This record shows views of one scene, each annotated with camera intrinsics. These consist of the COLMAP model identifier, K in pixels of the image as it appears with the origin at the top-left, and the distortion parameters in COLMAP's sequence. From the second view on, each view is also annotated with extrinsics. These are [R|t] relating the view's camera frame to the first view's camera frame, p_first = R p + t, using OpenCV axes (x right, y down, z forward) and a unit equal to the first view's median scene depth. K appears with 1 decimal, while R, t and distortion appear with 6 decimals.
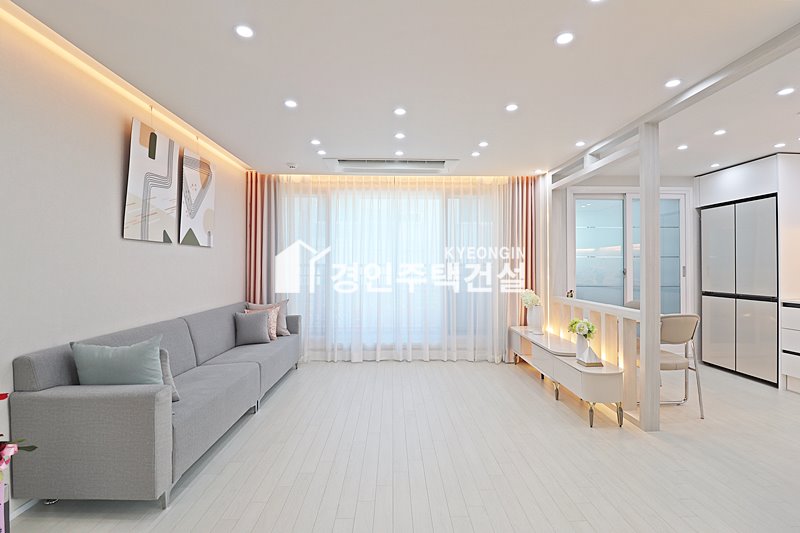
lens RADIAL K [[373.1, 0, 400.0], [0, 373.1, 258.9], [0, 0, 1]] dist [0.002642, -0.009225]
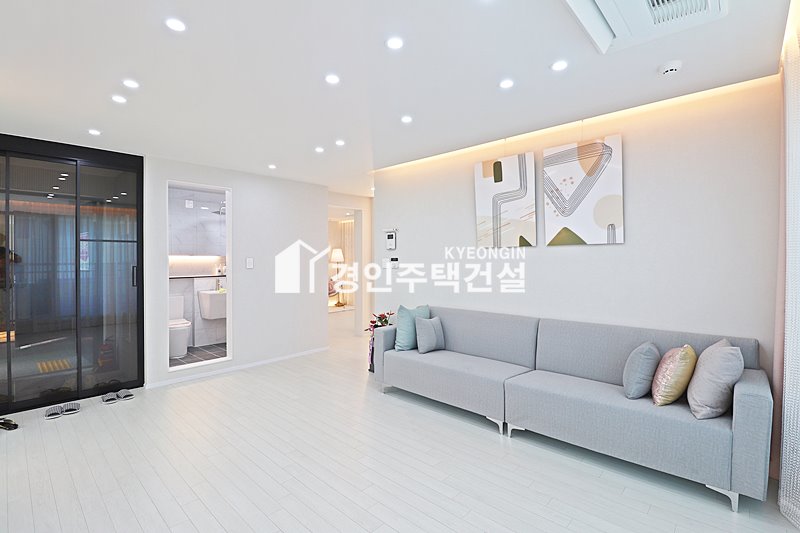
lens RADIAL K [[373.1, 0, 401.8], [0, 373.1, 260.6], [0, 0, 1]] dist [0.002642, -0.009225]
pose [[-0.698664, 0.003827, -0.715440, 0.281649], [0.015387, 0.999835, -0.009678, 0.003080], [0.715285, -0.017770, -0.698607, 0.972687]]
